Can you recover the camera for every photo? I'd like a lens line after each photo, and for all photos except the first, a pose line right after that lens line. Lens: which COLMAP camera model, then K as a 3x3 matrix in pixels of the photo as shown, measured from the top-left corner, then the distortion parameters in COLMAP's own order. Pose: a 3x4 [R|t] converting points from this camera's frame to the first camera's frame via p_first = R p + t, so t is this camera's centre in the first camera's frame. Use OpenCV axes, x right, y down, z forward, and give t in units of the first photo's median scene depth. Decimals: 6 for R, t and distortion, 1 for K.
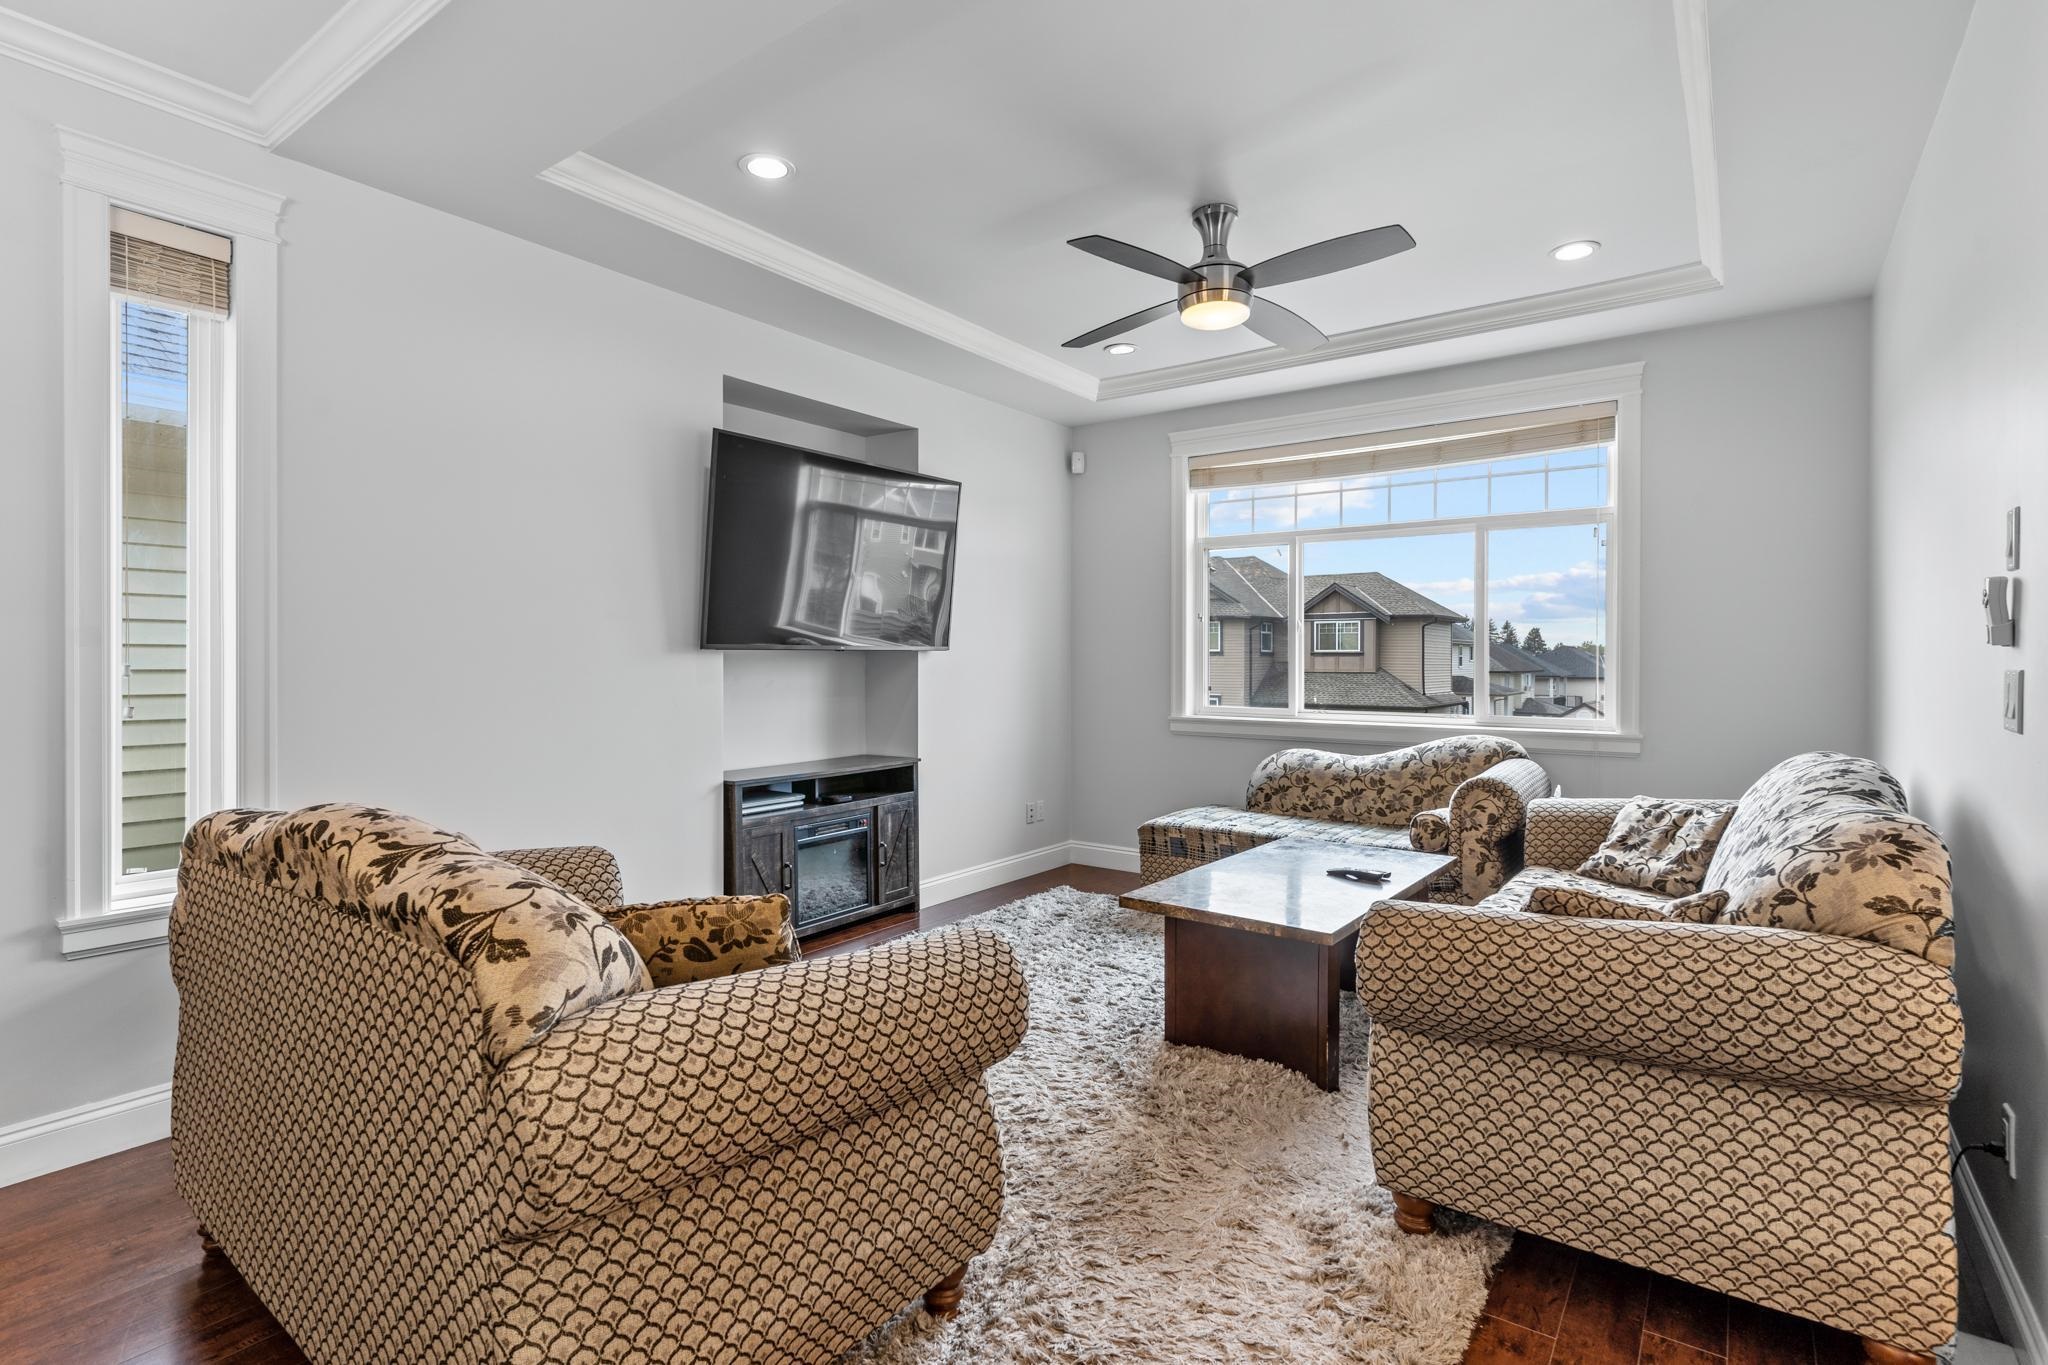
lens RADIAL K [[978.0, 0, 1002.7], [0, 978.0, 679.3], [0, 0, 1]] dist [-0.001007, 0.001137]
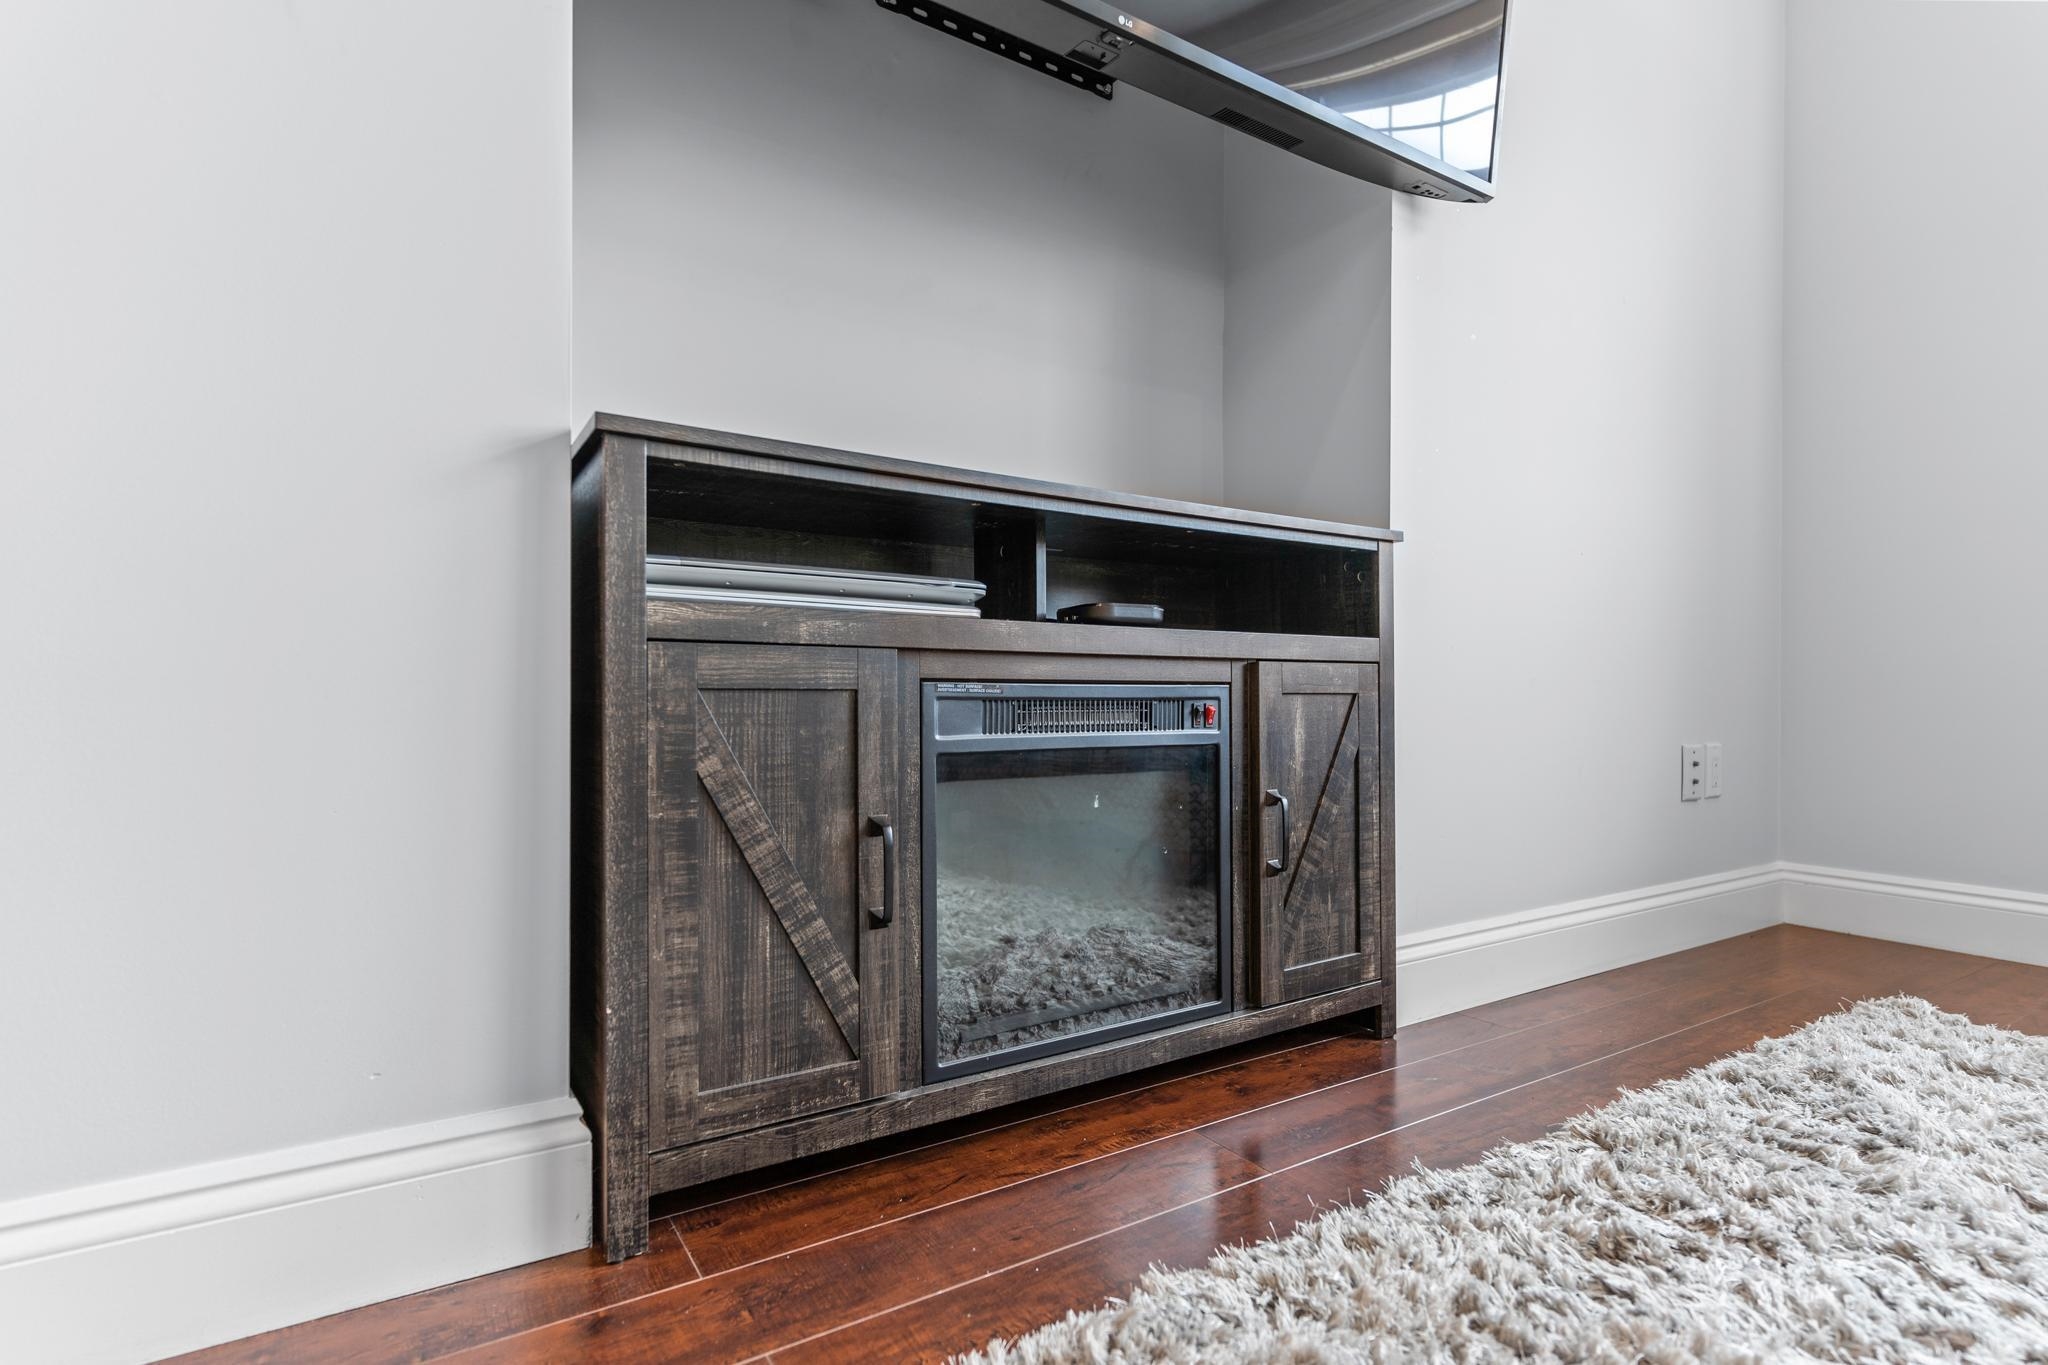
lens RADIAL K [[978.0, 0, 1032.2], [0, 978.0, 690.1], [0, 0, 1]] dist [-0.001007, 0.001137]
pose [[0.936316, 0.001412, -0.351156, -0.091358], [-0.012156, 0.999523, -0.028395, 0.150952], [0.350949, 0.030855, 0.935886, 0.727765]]
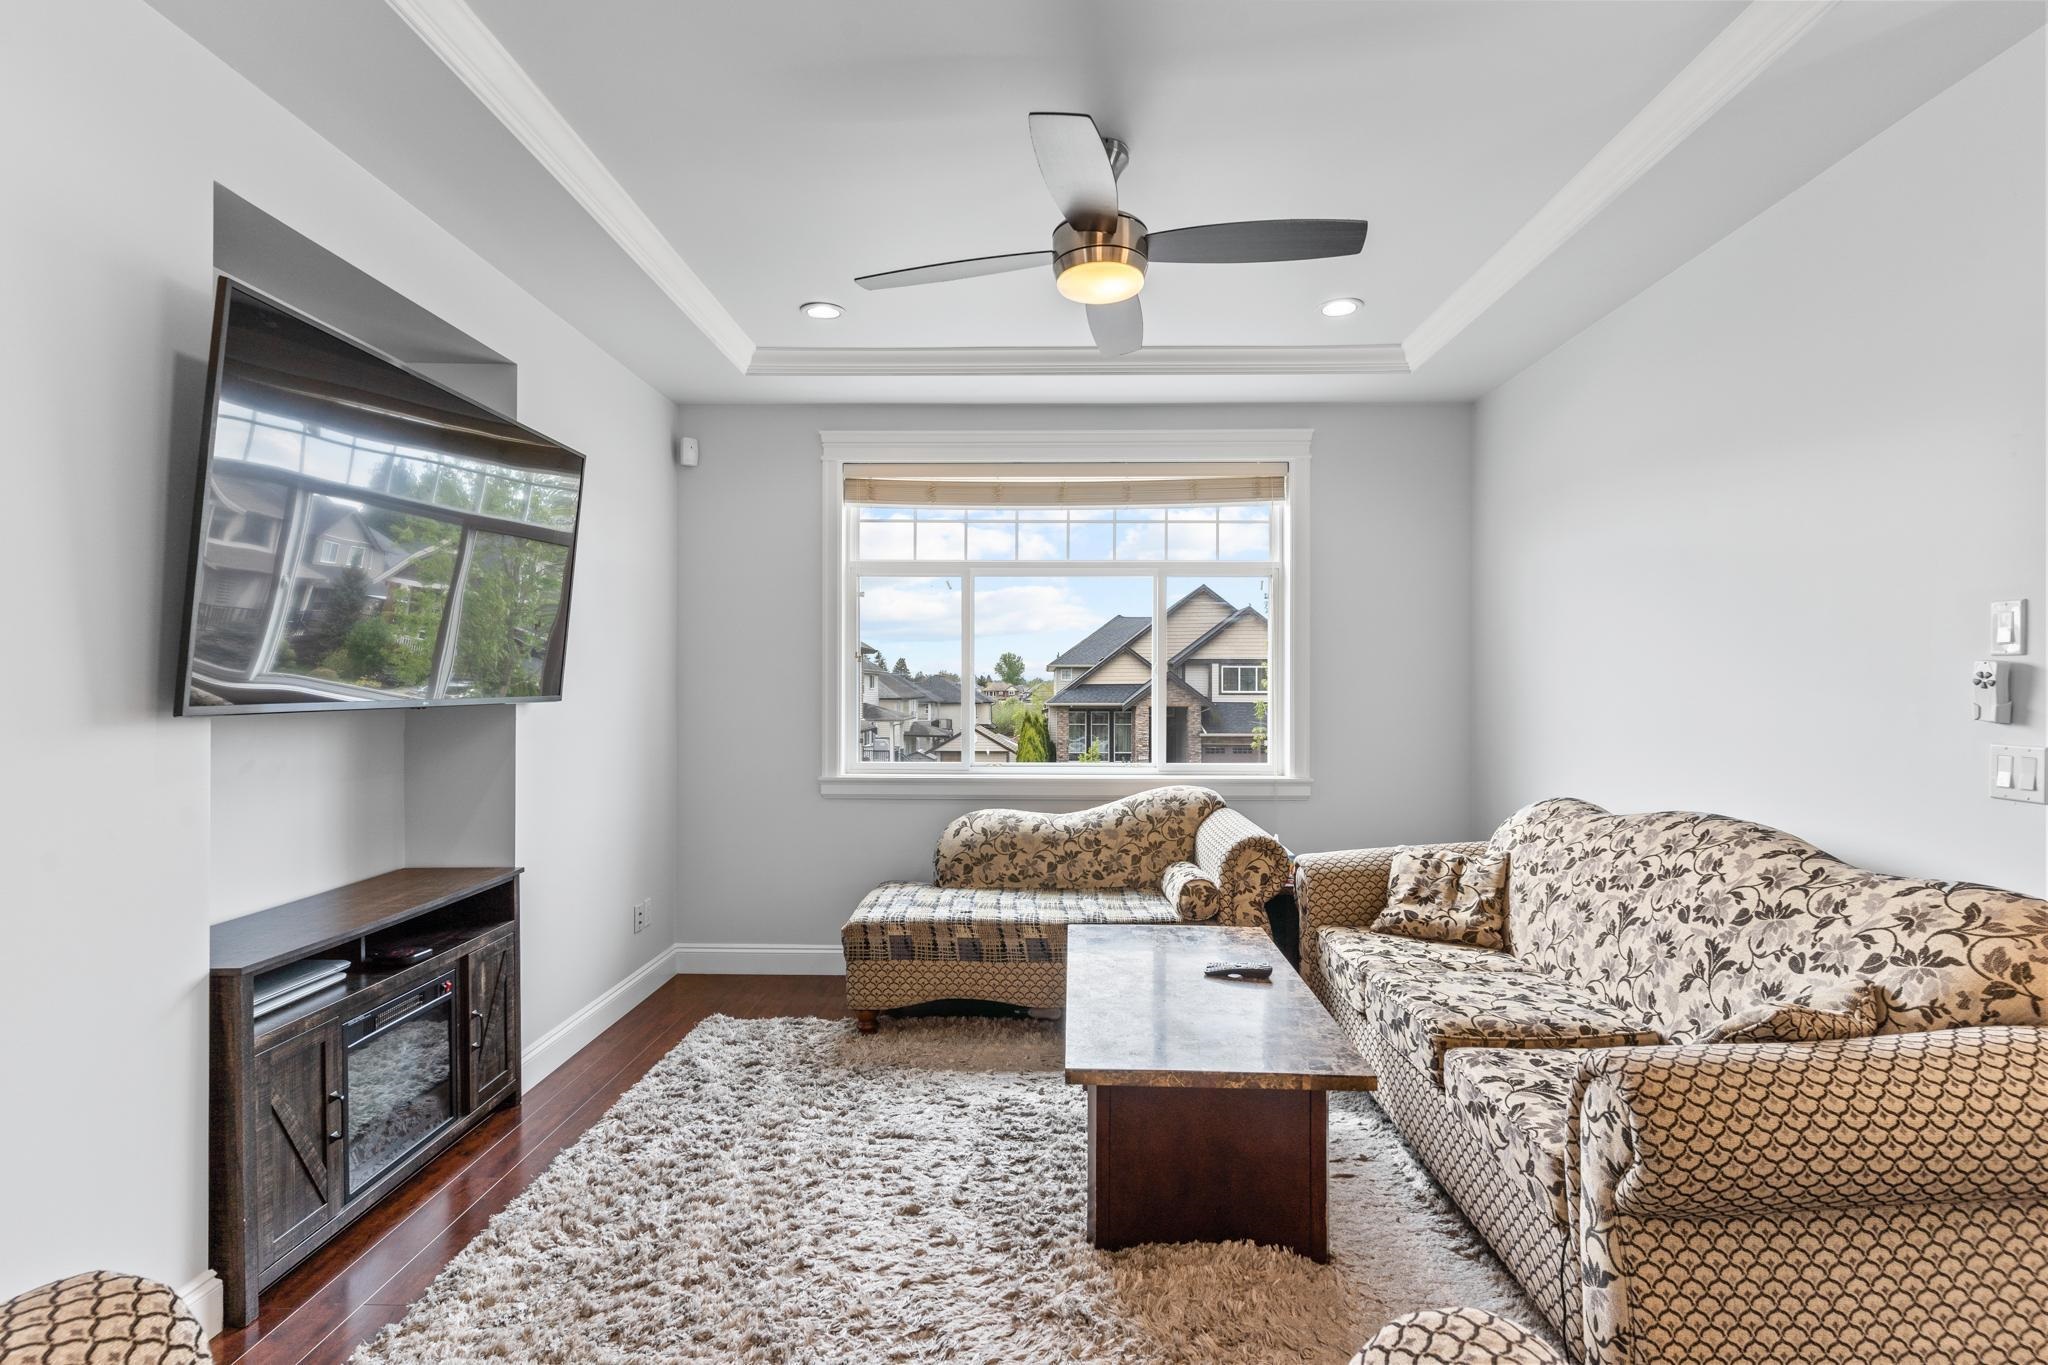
lens RADIAL K [[978.0, 0, 1014.8], [0, 978.0, 690.3], [0, 0, 1]] dist [-0.001007, 0.001137]
pose [[0.813983, -0.002777, 0.580883, -0.211406], [0.011763, 0.999862, -0.011704, -0.028202], [-0.580770, 0.016360, 0.813903, 0.296415]]
